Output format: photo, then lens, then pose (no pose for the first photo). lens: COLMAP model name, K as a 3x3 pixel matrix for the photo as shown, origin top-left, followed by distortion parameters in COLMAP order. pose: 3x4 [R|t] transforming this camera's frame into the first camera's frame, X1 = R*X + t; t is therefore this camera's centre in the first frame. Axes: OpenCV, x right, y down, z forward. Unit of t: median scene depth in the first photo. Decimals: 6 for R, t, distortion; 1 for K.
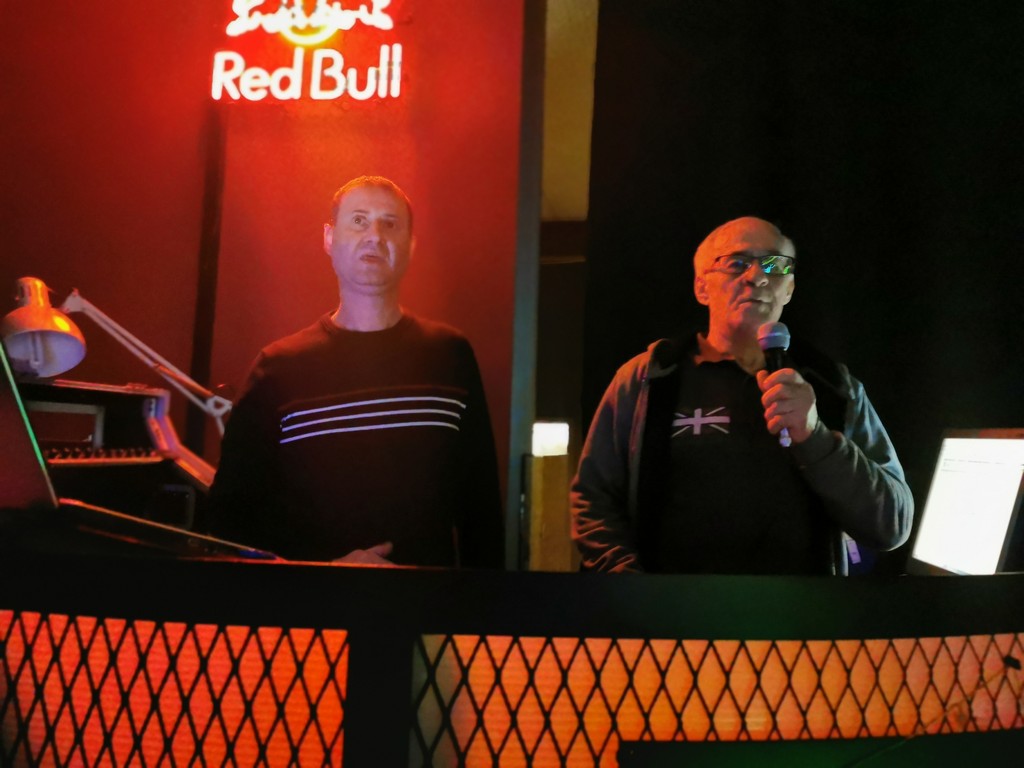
lens RADIAL K [[801.9, 0, 512.0], [0, 801.9, 384.0], [0, 0, 1]] dist [0.005654, -0.033978]
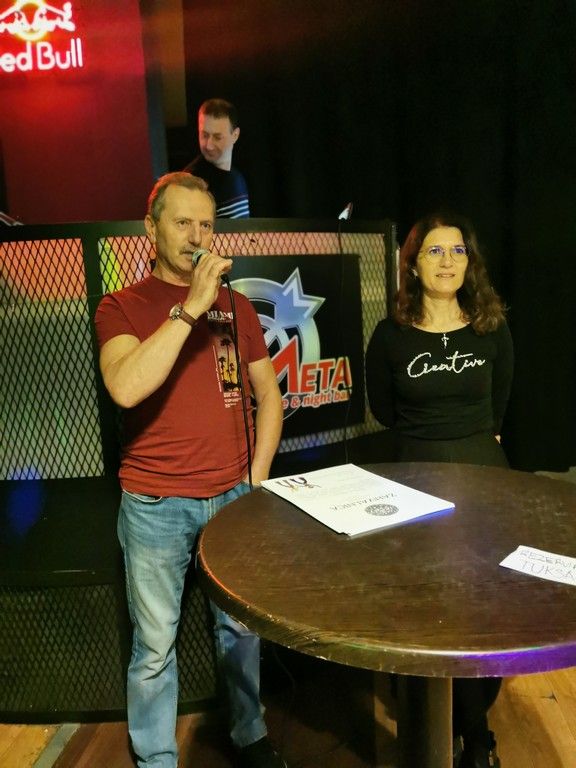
lens RADIAL K [[601.4, 0, 288.0], [0, 601.4, 384.0], [0, 0, 1]] dist [0.005654, -0.033978]
pose [[0.990183, -0.095604, 0.101968, 0.138399], [0.072365, 0.974759, 0.211204, 0.138673], [-0.119587, -0.201752, 0.972109, -0.683877]]
